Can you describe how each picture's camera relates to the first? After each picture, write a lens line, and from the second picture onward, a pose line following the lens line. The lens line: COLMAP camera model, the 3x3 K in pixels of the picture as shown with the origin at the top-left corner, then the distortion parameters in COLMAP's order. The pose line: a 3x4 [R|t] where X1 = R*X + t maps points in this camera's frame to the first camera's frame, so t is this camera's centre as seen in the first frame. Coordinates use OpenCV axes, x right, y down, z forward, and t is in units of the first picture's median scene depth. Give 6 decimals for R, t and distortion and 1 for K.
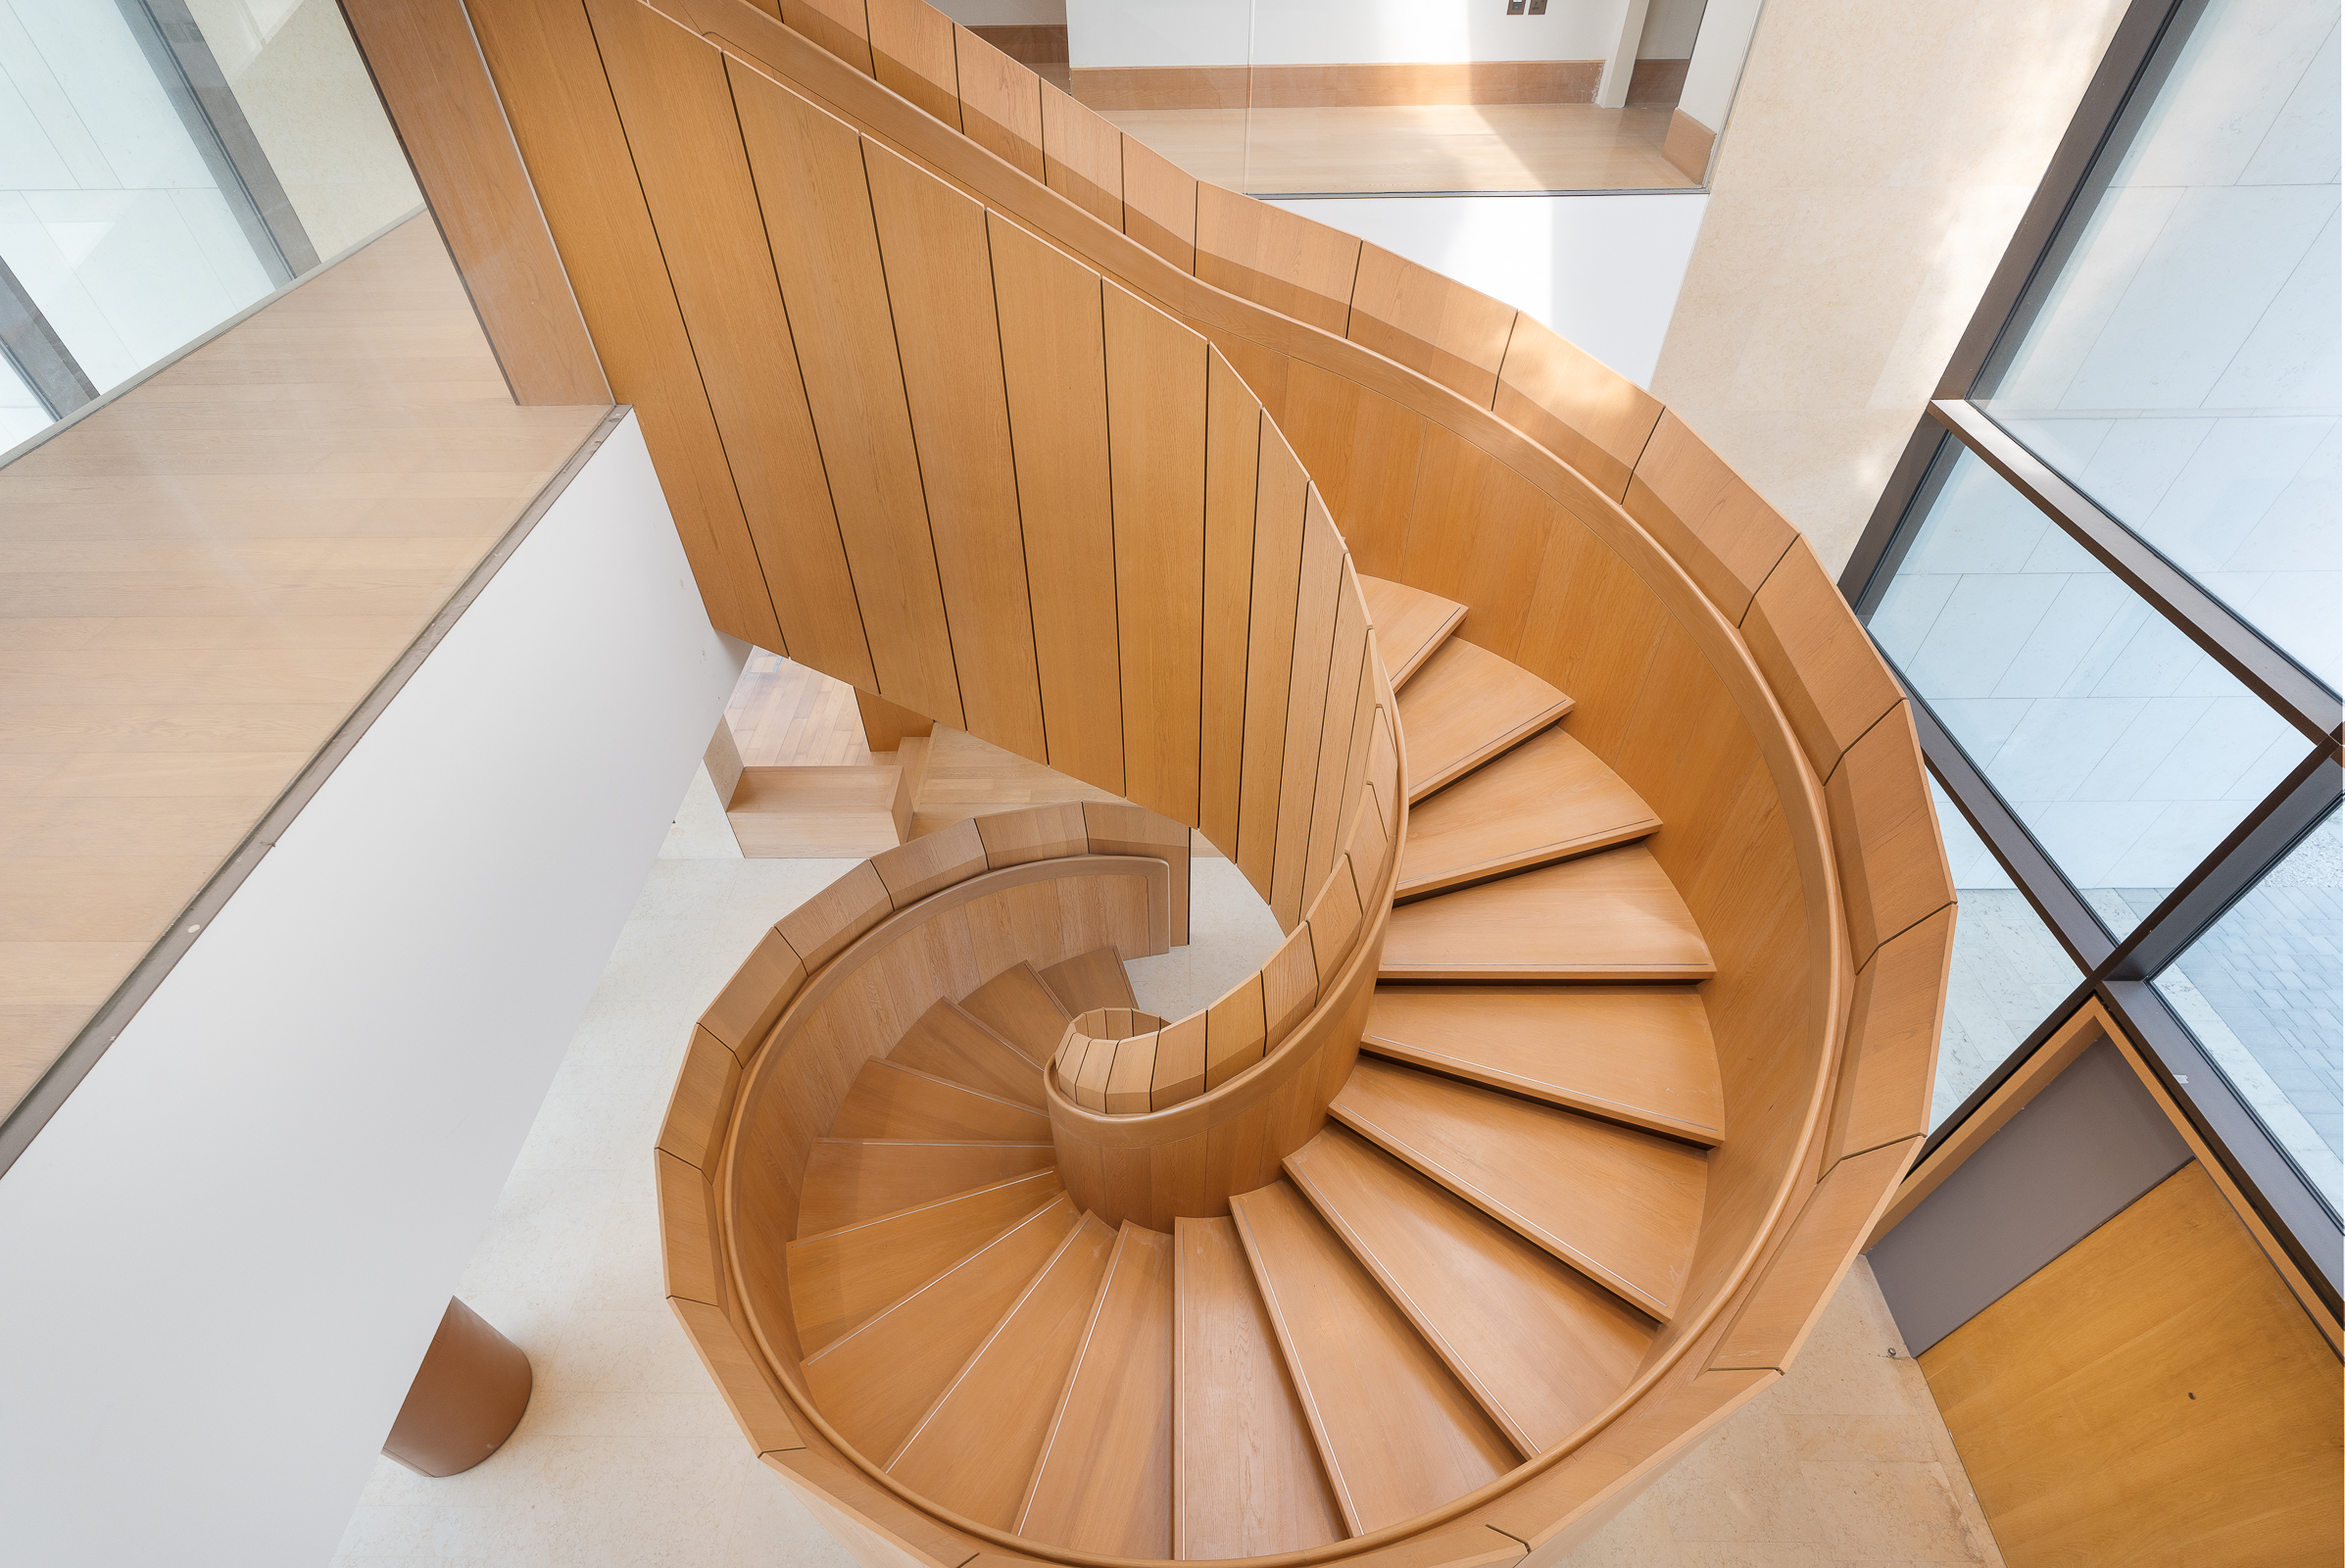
lens RADIAL K [[1063.5, 0, 1142.3], [0, 1063.5, 755.1], [0, 0, 1]] dist [-0.006772, 0.002307]
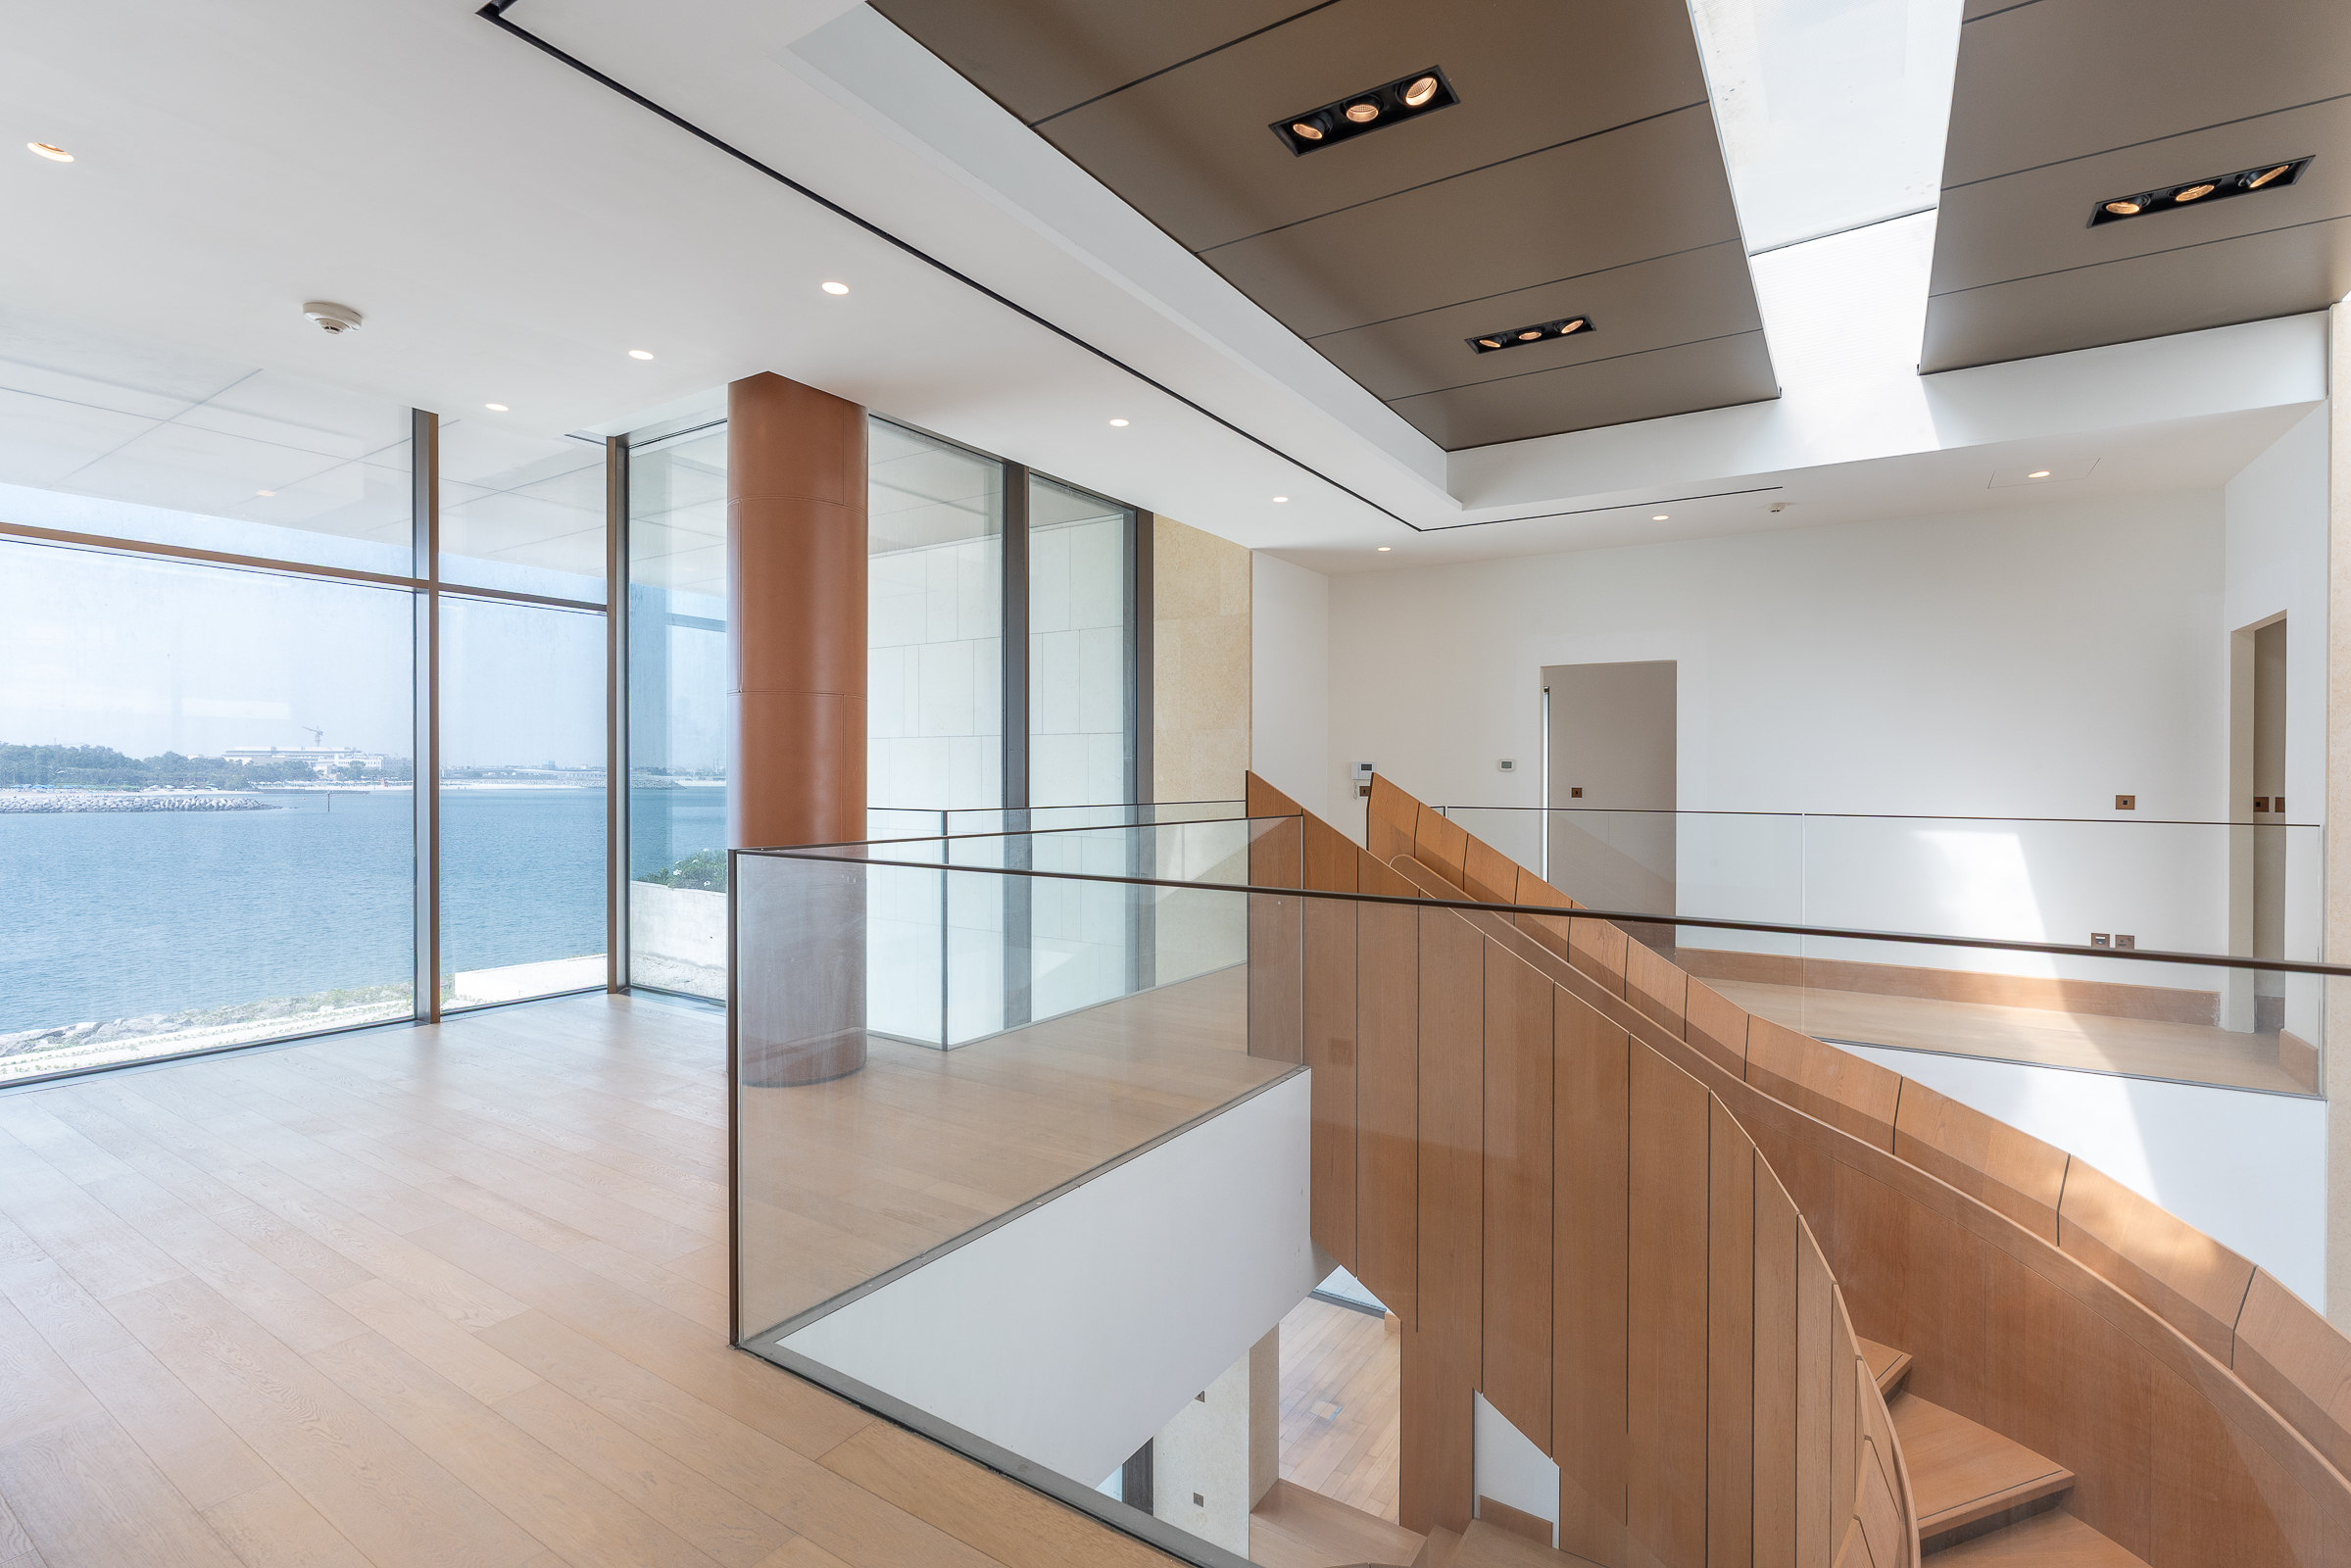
lens RADIAL K [[1066.2, 0, 1175.4], [0, 1066.2, 785.9], [0, 0, 1]] dist [-0.006772, 0.002307]
pose [[0.843779, 0.025413, -0.536089, 0.148122], [-0.380964, 0.731935, -0.564923, 0.261376], [0.378026, 0.680901, 0.627272, -0.280948]]
